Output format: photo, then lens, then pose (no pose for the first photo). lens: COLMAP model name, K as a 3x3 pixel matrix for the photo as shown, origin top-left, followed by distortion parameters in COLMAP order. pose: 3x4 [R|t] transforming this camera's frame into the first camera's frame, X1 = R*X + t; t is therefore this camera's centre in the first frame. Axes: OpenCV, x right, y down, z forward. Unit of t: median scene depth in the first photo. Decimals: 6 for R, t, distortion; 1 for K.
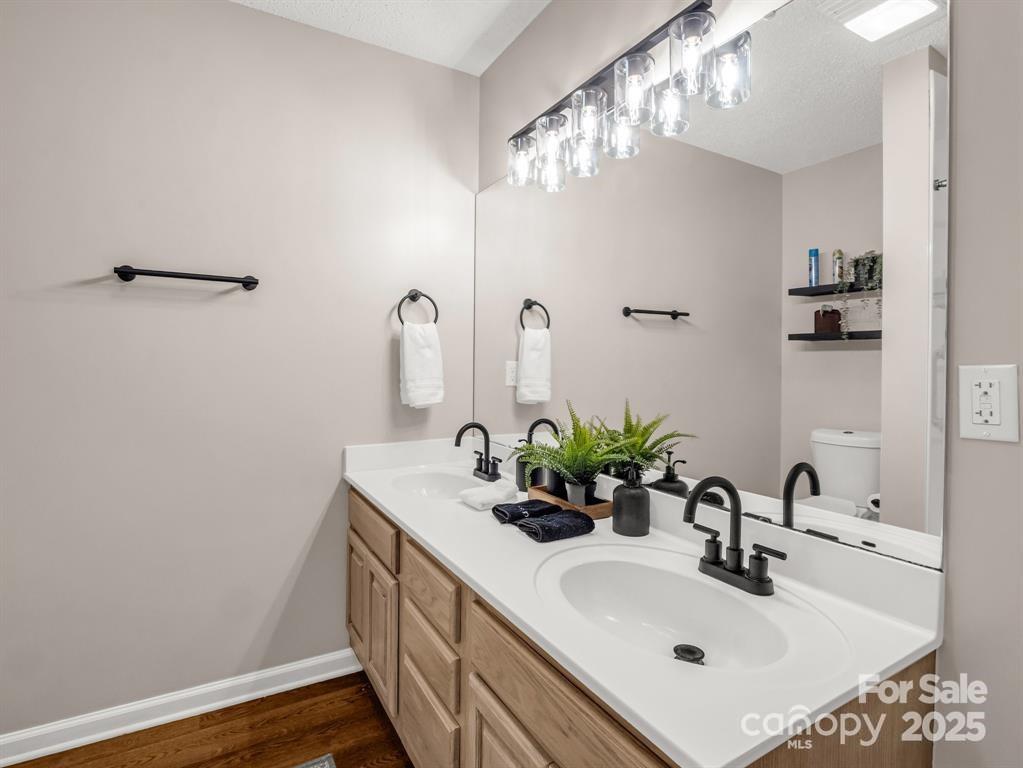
lens RADIAL K [[538.1, 0, 511.5], [0, 538.1, 384.0], [0, 0, 1]] dist [0.000934, -0.001181]
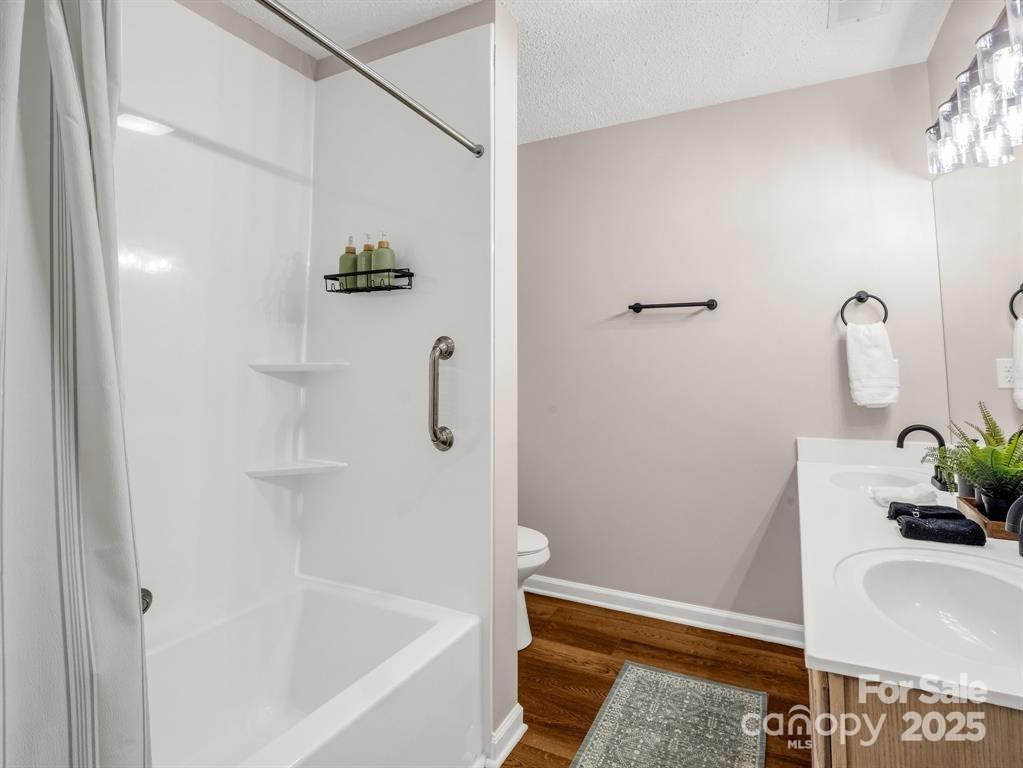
lens RADIAL K [[538.1, 0, 511.5], [0, 538.1, 384.0], [0, 0, 1]] dist [0.000934, -0.001181]
pose [[0.540475, 0.017706, -0.841174, 0.323174], [-0.015663, 0.999817, 0.010981, 0.000606], [0.841215, 0.007240, 0.540653, -0.113500]]
